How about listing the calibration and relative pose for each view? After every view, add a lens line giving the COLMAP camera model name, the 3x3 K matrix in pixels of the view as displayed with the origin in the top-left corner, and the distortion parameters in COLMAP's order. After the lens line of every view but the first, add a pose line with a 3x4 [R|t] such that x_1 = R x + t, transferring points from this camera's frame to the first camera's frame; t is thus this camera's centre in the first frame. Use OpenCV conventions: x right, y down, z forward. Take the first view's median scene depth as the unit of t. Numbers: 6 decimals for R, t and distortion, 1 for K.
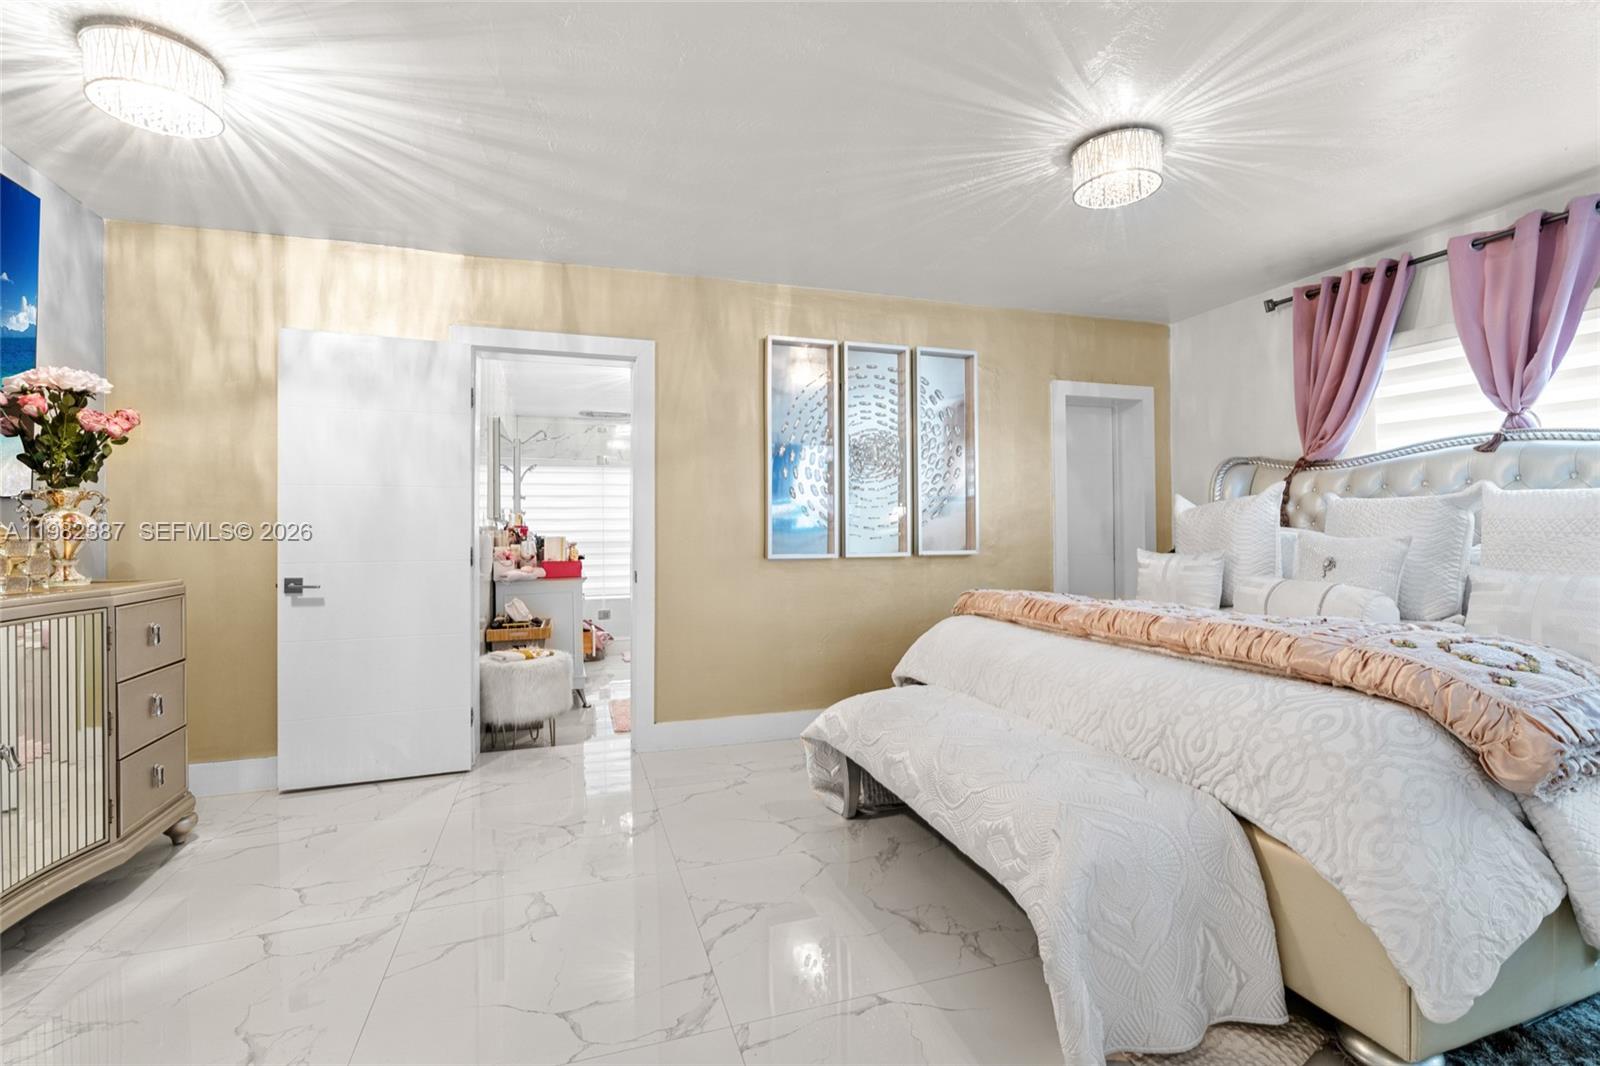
lens RADIAL K [[730.3, 0, 795.5], [0, 730.3, 527.1], [0, 0, 1]] dist [-0.001903, 0.000564]
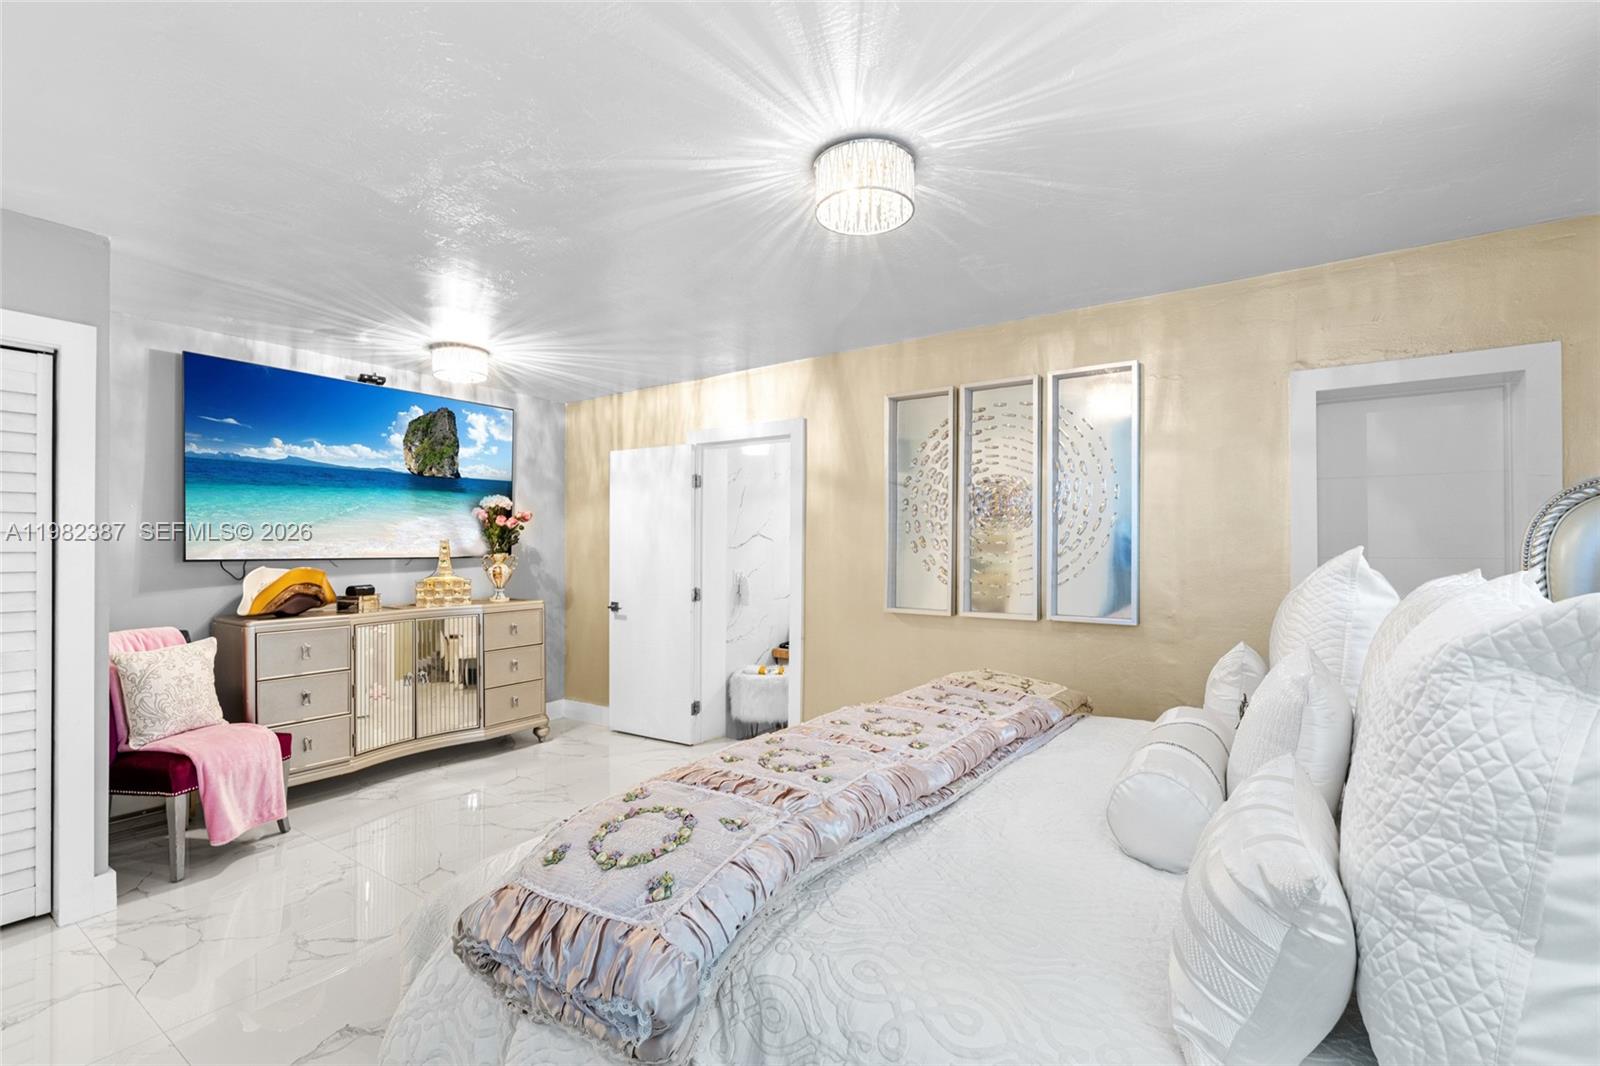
lens RADIAL K [[730.3, 0, 809.7], [0, 730.3, 543.5], [0, 0, 1]] dist [-0.001903, 0.000564]
pose [[0.592212, 0.003260, -0.805776, 0.897811], [-0.002832, 0.999994, 0.001964, -0.067423], [0.805777, 0.001119, 0.592218, 0.374555]]
